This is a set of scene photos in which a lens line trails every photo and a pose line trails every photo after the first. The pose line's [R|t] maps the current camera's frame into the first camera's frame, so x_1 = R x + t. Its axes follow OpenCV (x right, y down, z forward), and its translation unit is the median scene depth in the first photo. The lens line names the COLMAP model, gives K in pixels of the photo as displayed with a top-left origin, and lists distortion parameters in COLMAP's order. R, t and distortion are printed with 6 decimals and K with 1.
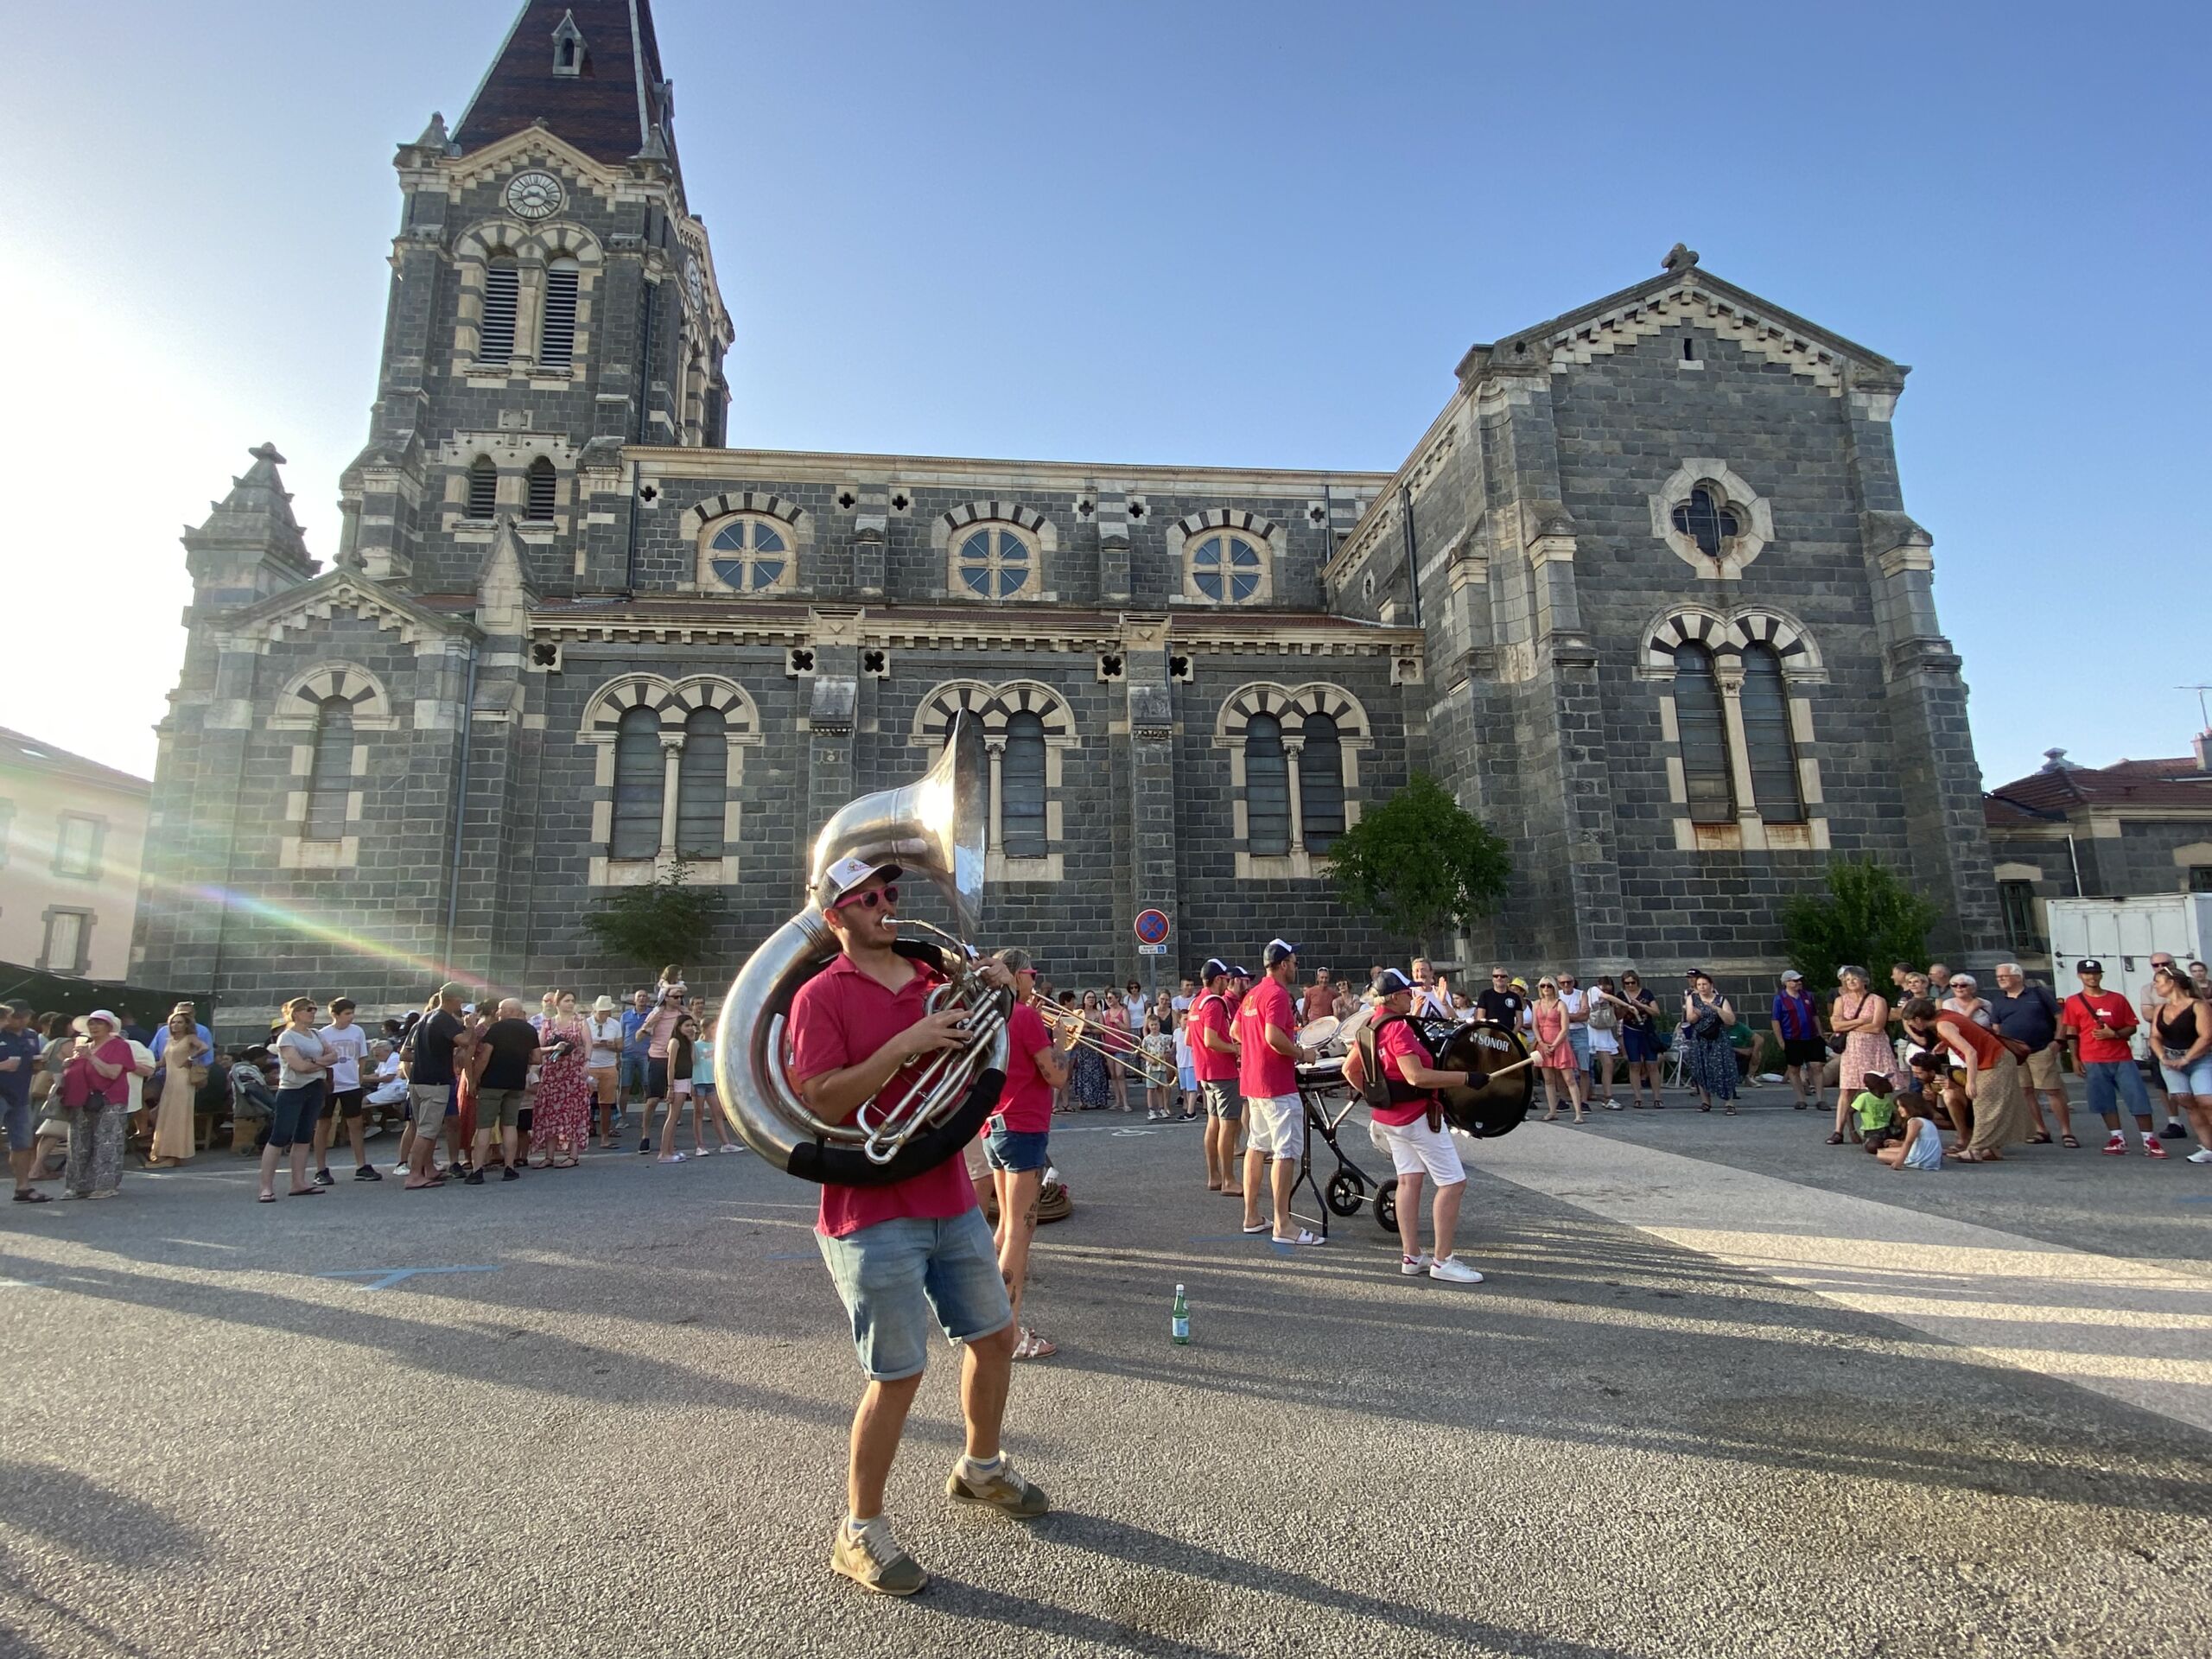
lens RADIAL K [[1022.8, 0, 1106.0], [0, 1022.8, 829.5], [0, 0, 1]] dist [0.031823, -0.026476]
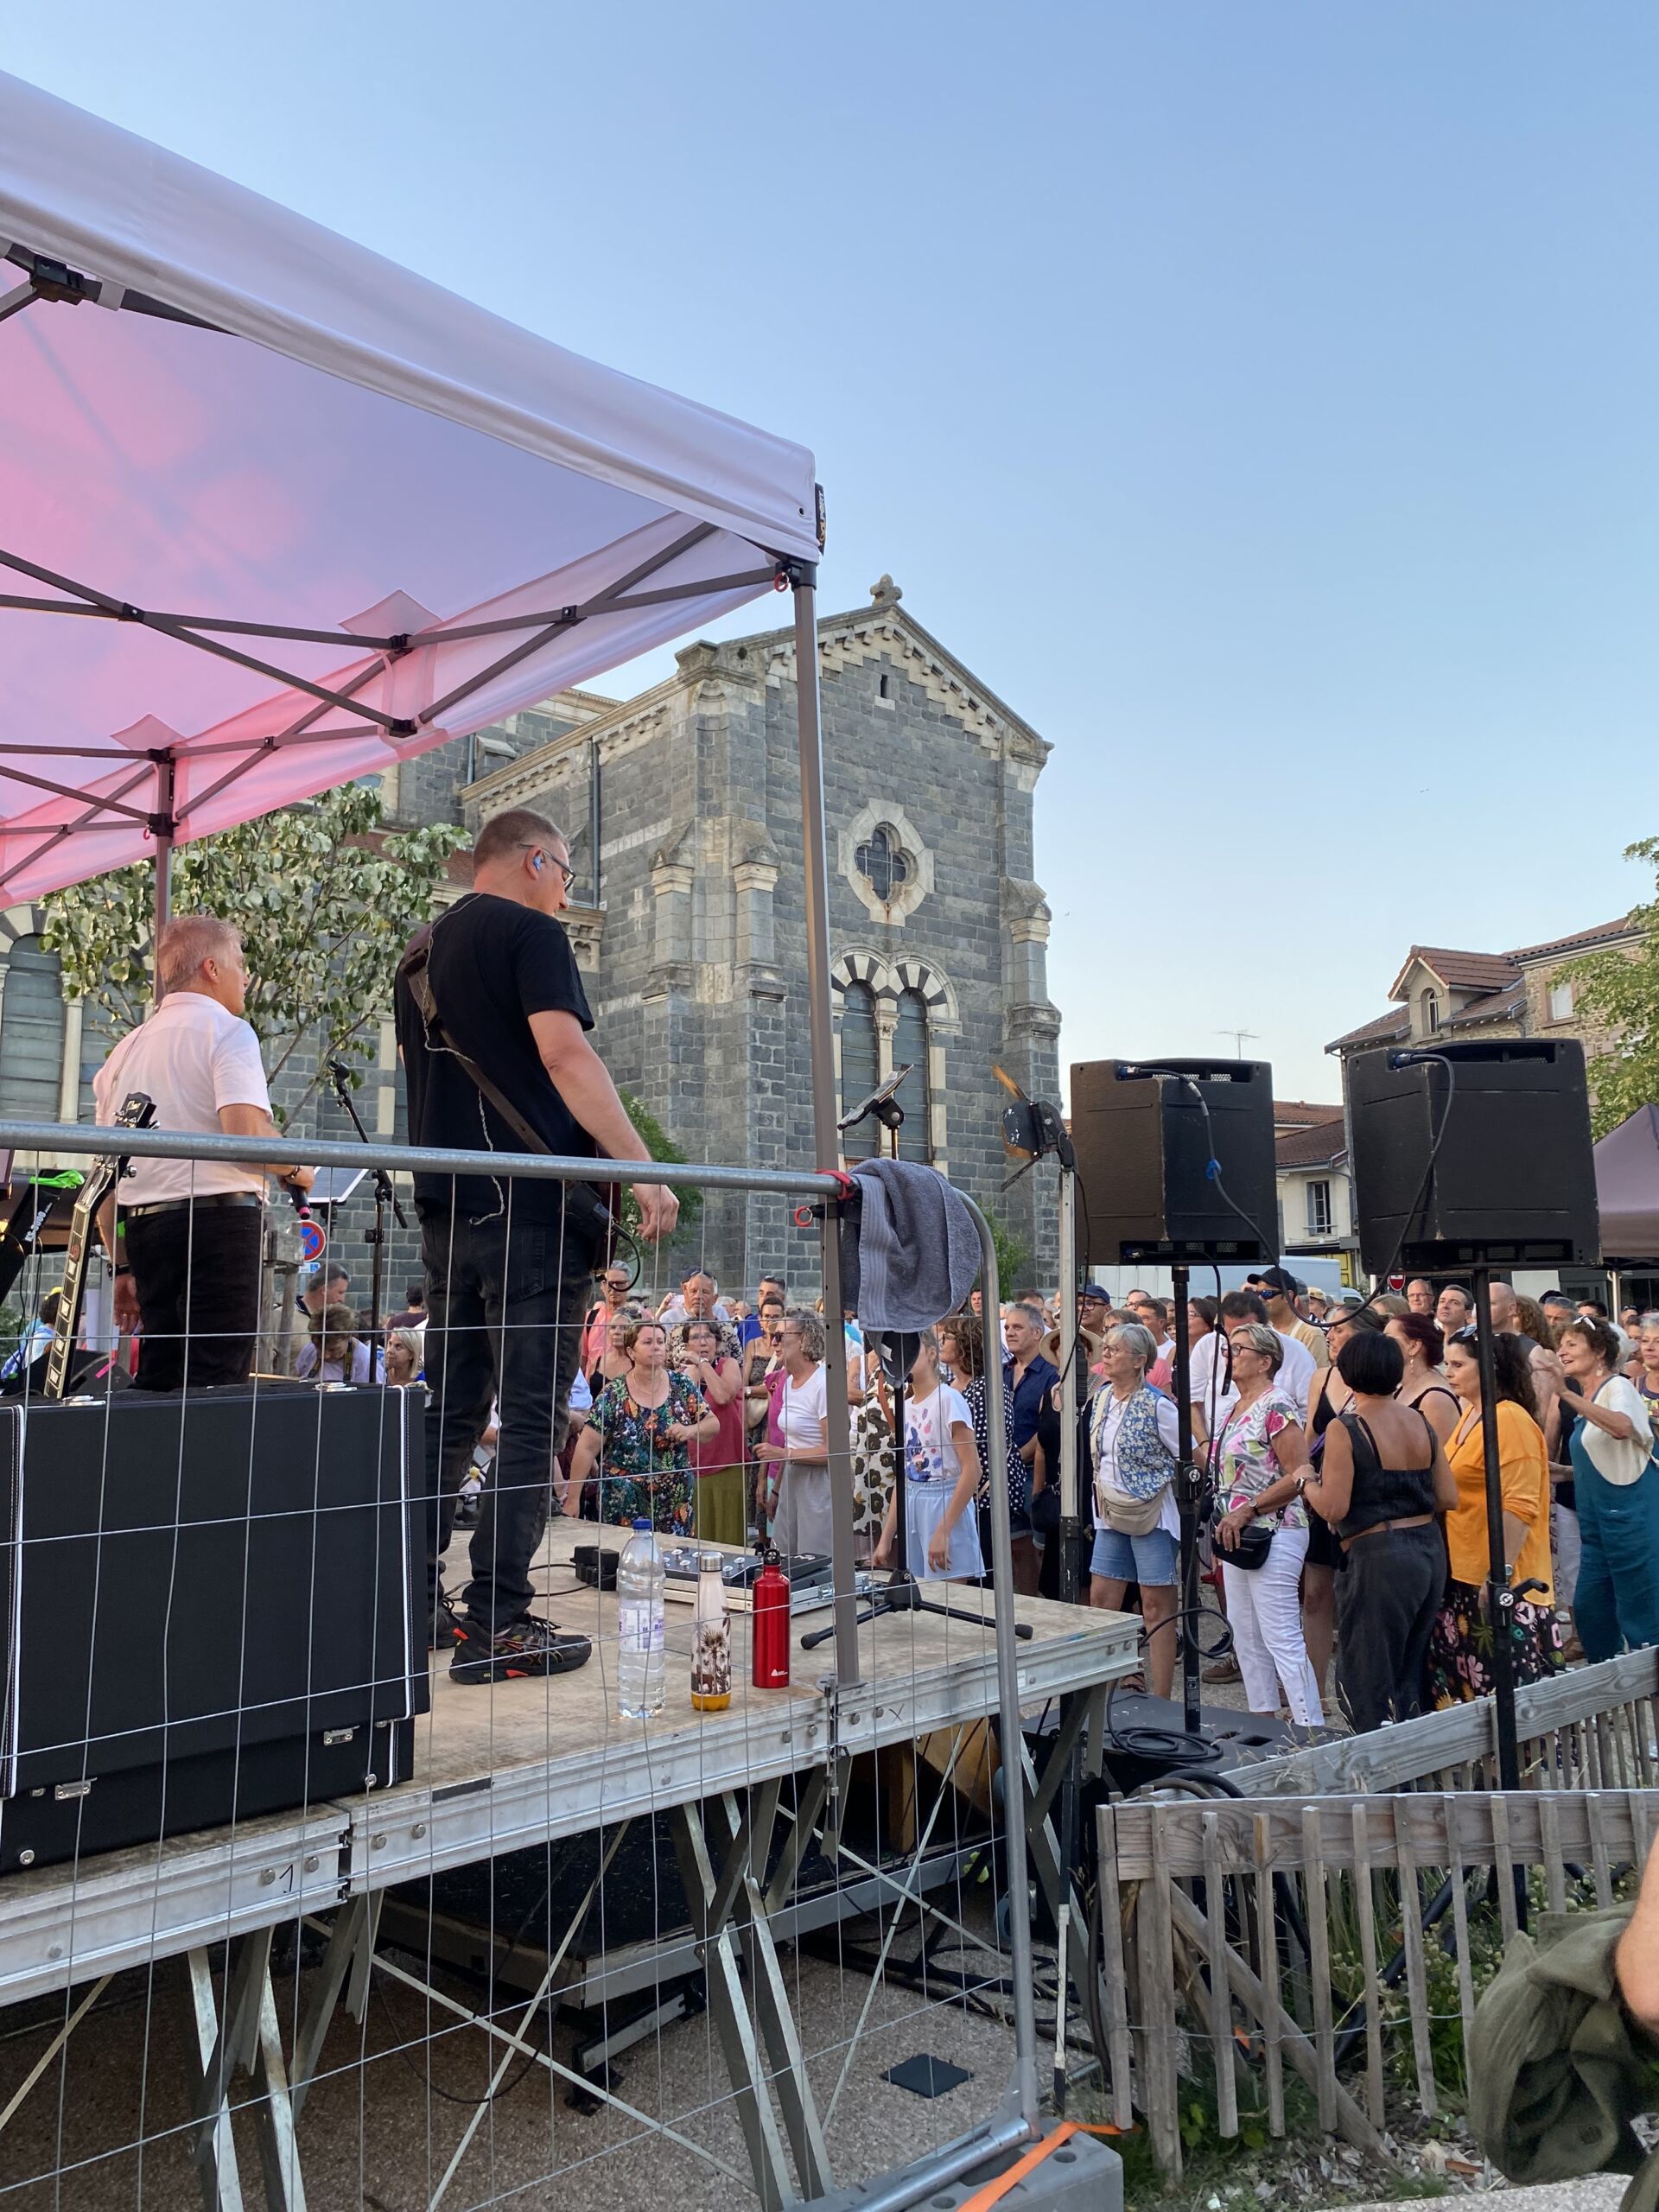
lens RADIAL K [[1418.0, 0, 829.5], [0, 1418.0, 1106.0], [0, 0, 1]] dist [0.214875, 0.000008]
pose [[0.853466, 0.096513, 0.512134, -0.167549], [-0.101477, 0.994669, -0.018338, -0.028360], [-0.511173, -0.036319, 0.858710, -0.202264]]
